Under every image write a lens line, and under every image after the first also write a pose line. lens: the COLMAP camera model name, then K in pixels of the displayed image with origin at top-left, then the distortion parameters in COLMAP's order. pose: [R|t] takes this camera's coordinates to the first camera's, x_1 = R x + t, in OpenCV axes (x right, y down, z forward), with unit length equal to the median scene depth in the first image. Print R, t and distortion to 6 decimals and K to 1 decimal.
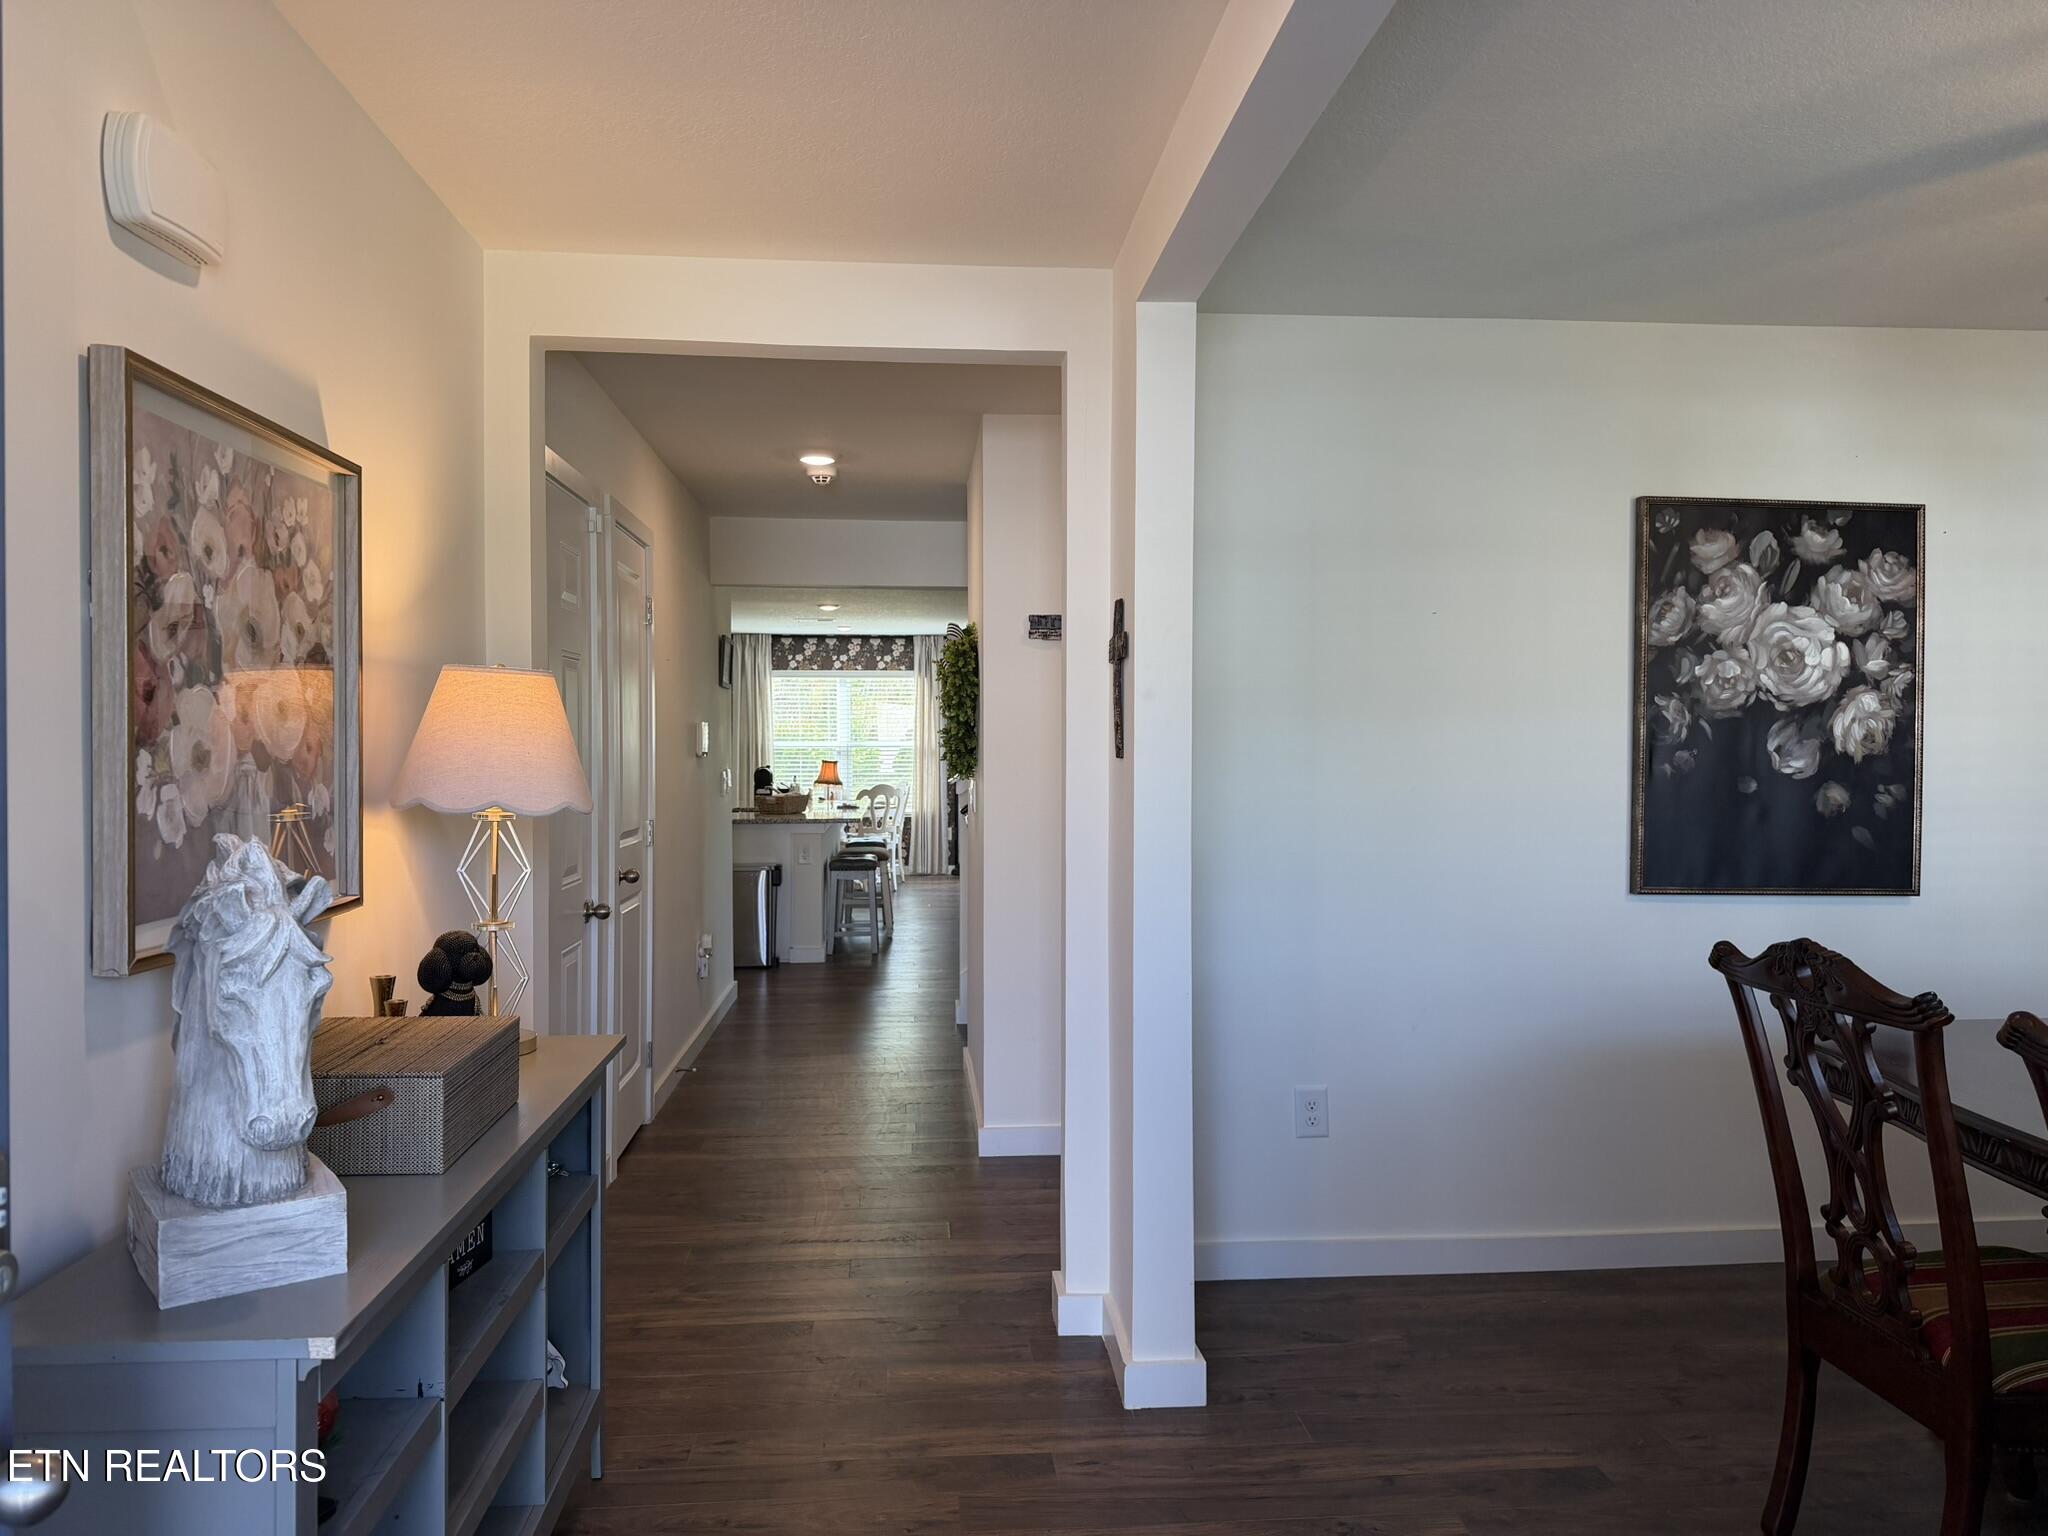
lens RADIAL K [[1426.8, 0, 1021.8], [0, 1426.8, 768.9], [0, 0, 1]] dist [0.006240, 0.000665]
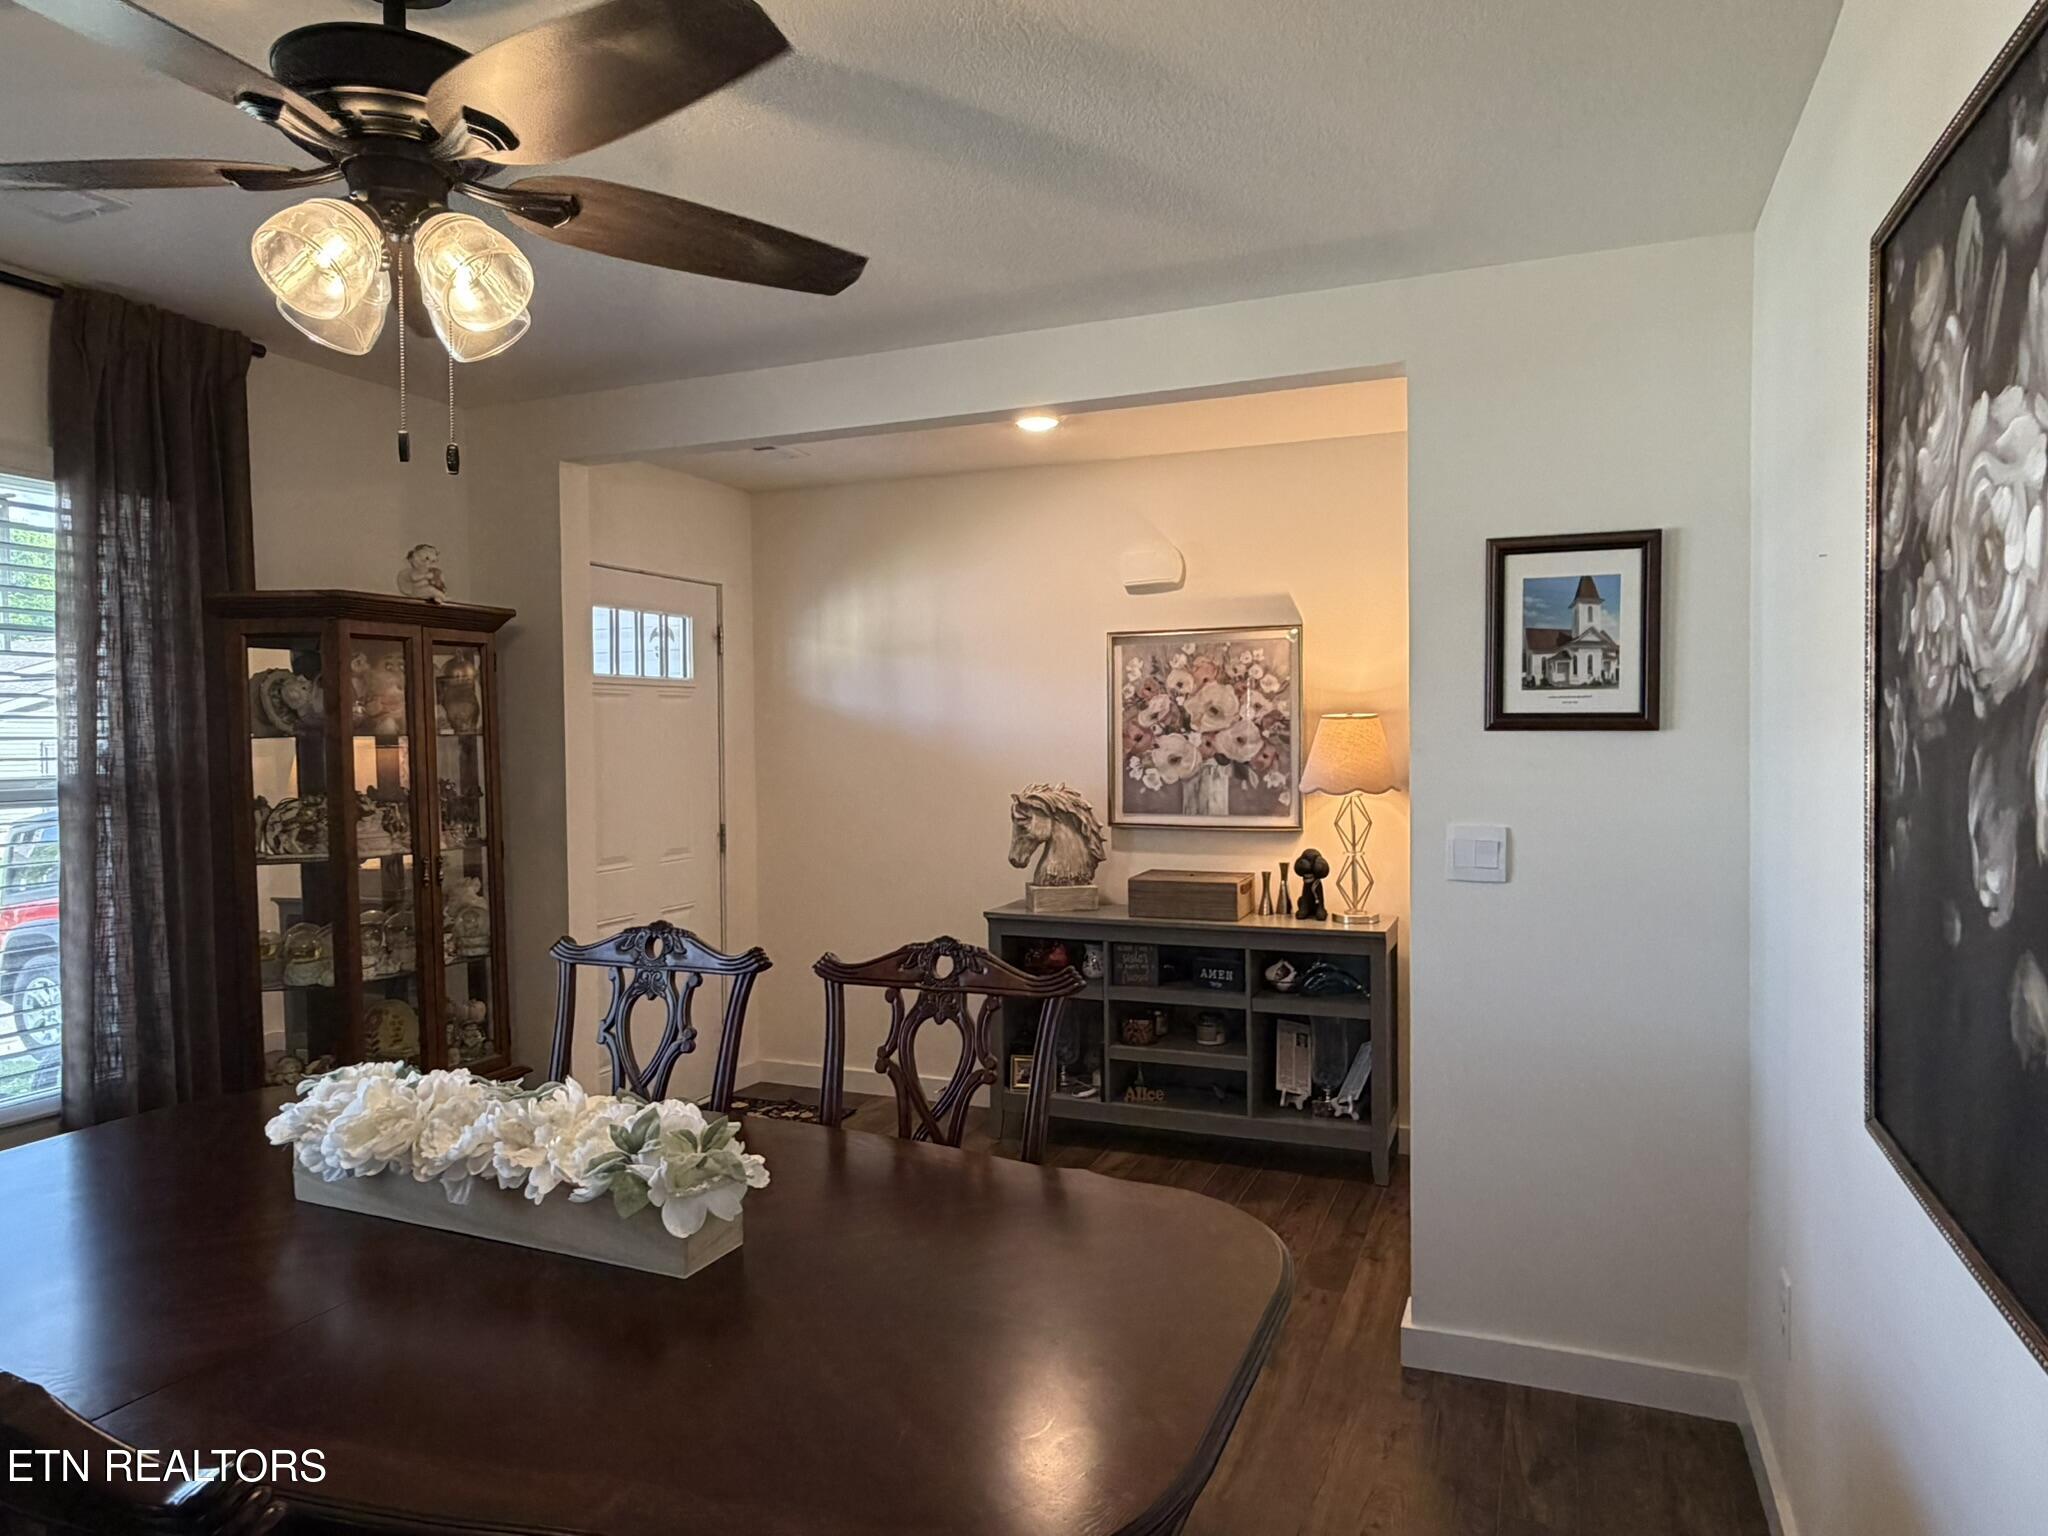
lens RADIAL K [[1310.4, 0, 1023.1], [0, 1310.4, 772.6], [0, 0, 1]] dist [0.000038, 0.000101]
pose [[-0.454803, 0.030669, -0.890064, 1.605285], [-0.006293, 0.999271, 0.037647, -0.067189], [0.890570, 0.022723, -0.454279, 1.660357]]
